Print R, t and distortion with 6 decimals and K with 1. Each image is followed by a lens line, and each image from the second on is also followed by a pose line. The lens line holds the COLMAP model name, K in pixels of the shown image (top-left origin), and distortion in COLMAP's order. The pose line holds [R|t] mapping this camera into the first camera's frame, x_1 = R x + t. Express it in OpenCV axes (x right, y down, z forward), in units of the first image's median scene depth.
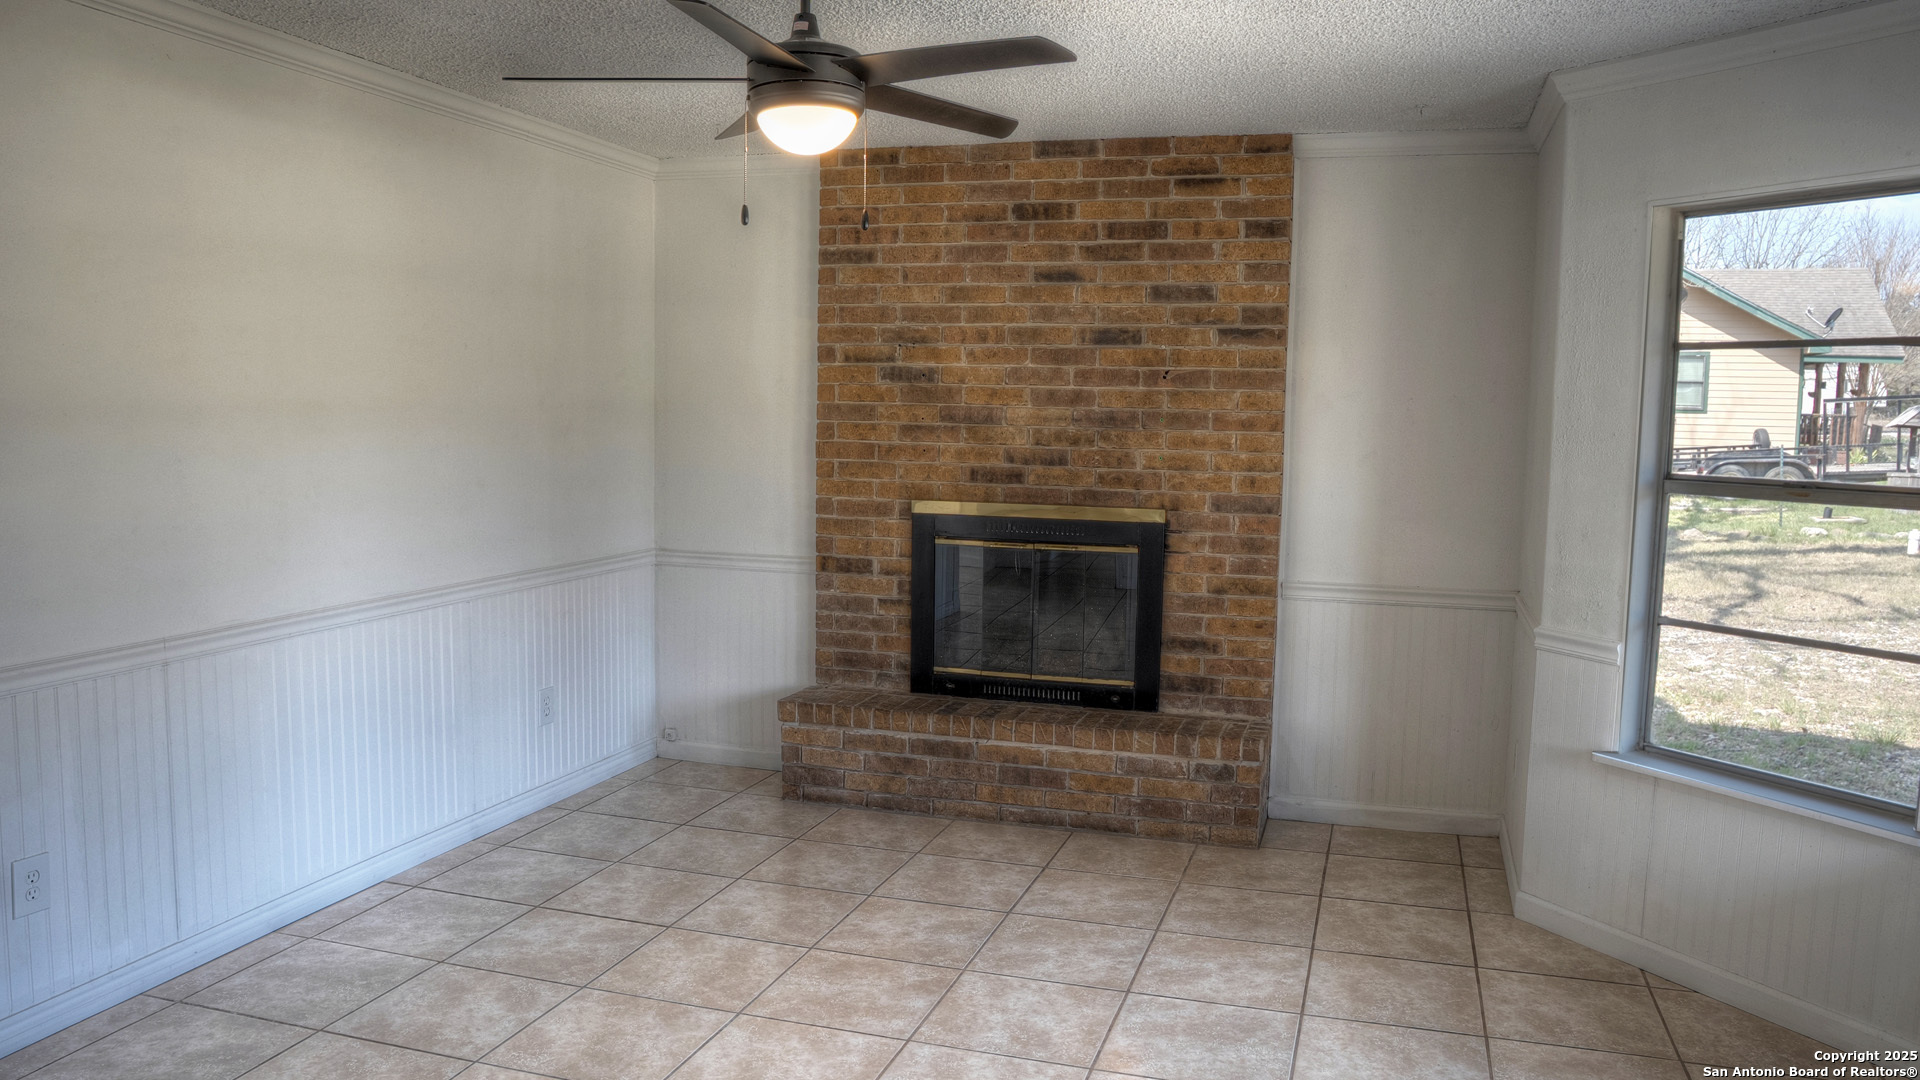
lens RADIAL K [[1346.6, 0, 947.5], [0, 1346.6, 544.7], [0, 0, 1]] dist [-0.108927, 0.068461]
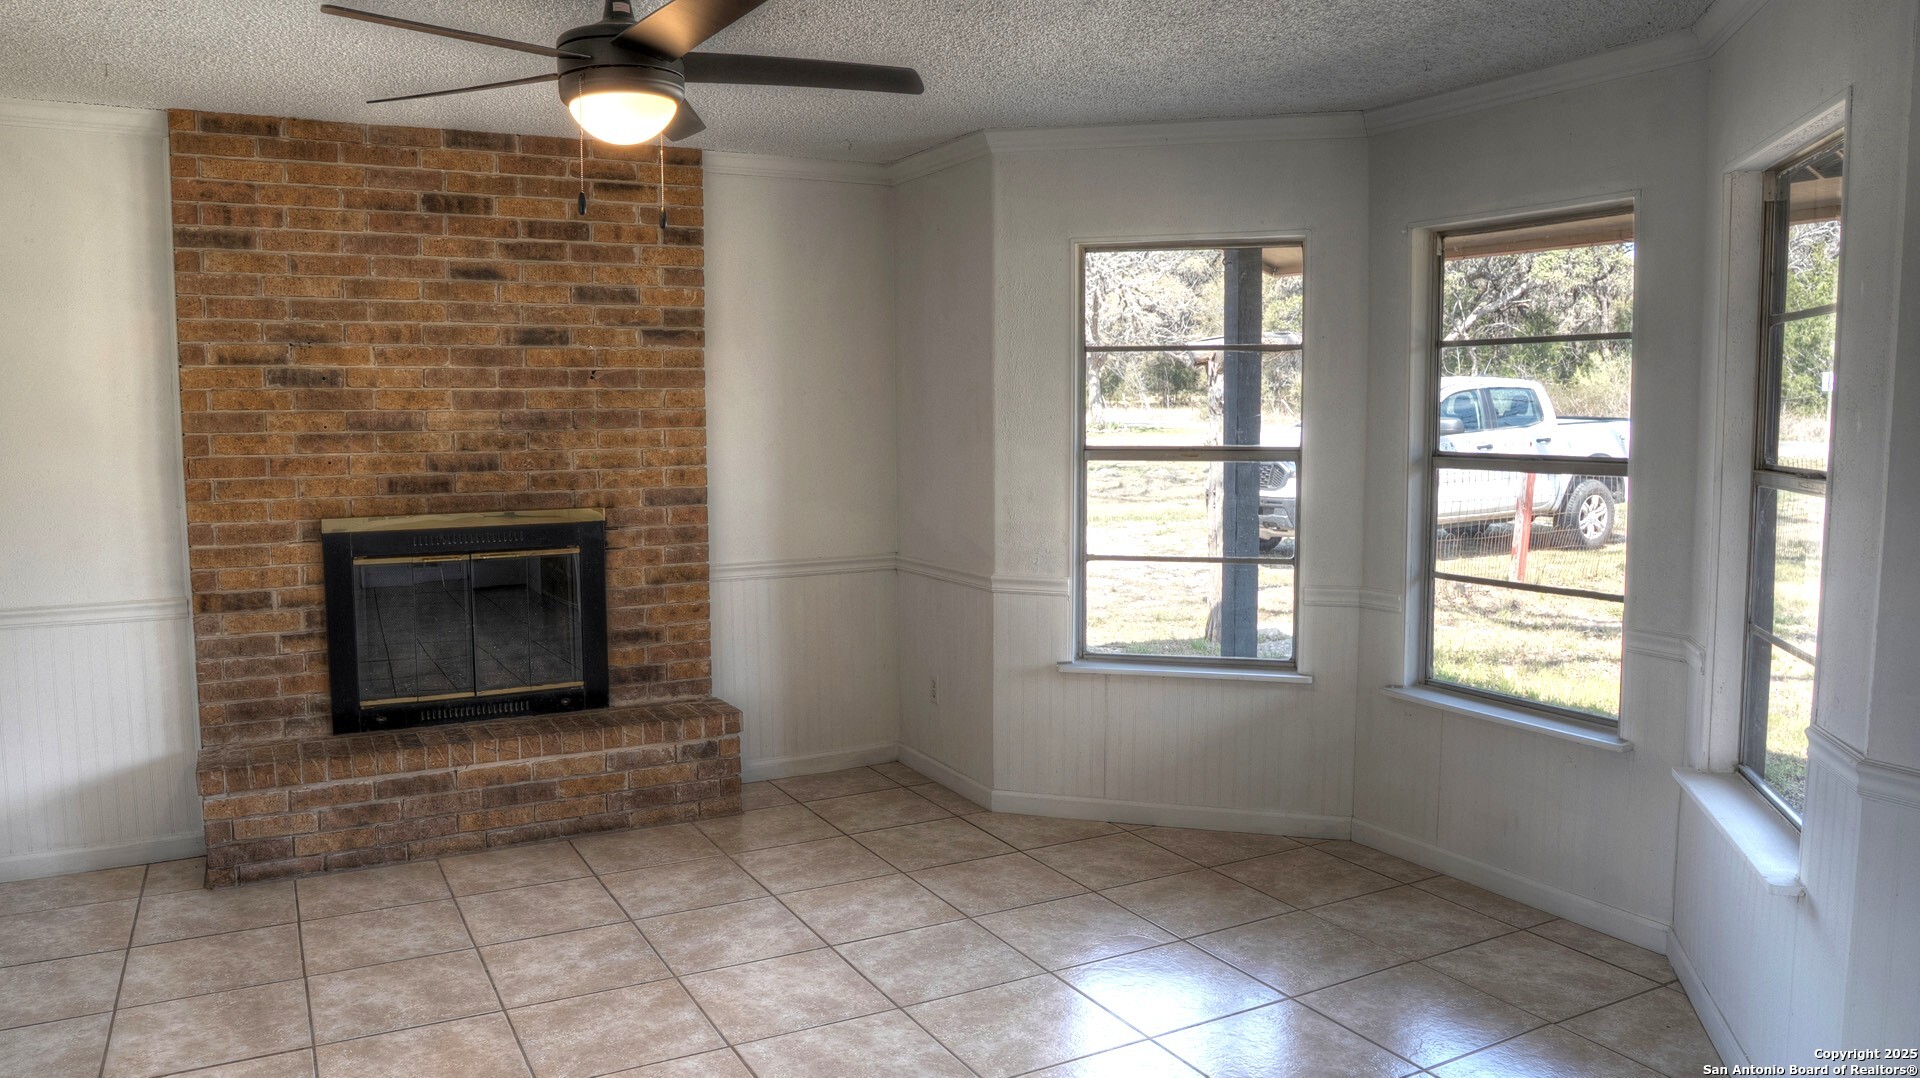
lens RADIAL K [[1346.6, 0, 902.4], [0, 1346.6, 531.8], [0, 0, 1]] dist [-0.108927, 0.068461]
pose [[0.714469, -0.085541, 0.694418, -0.385893], [0.088194, 0.995592, 0.031900, -0.020333], [-0.694086, 0.038452, 0.718864, 0.117107]]
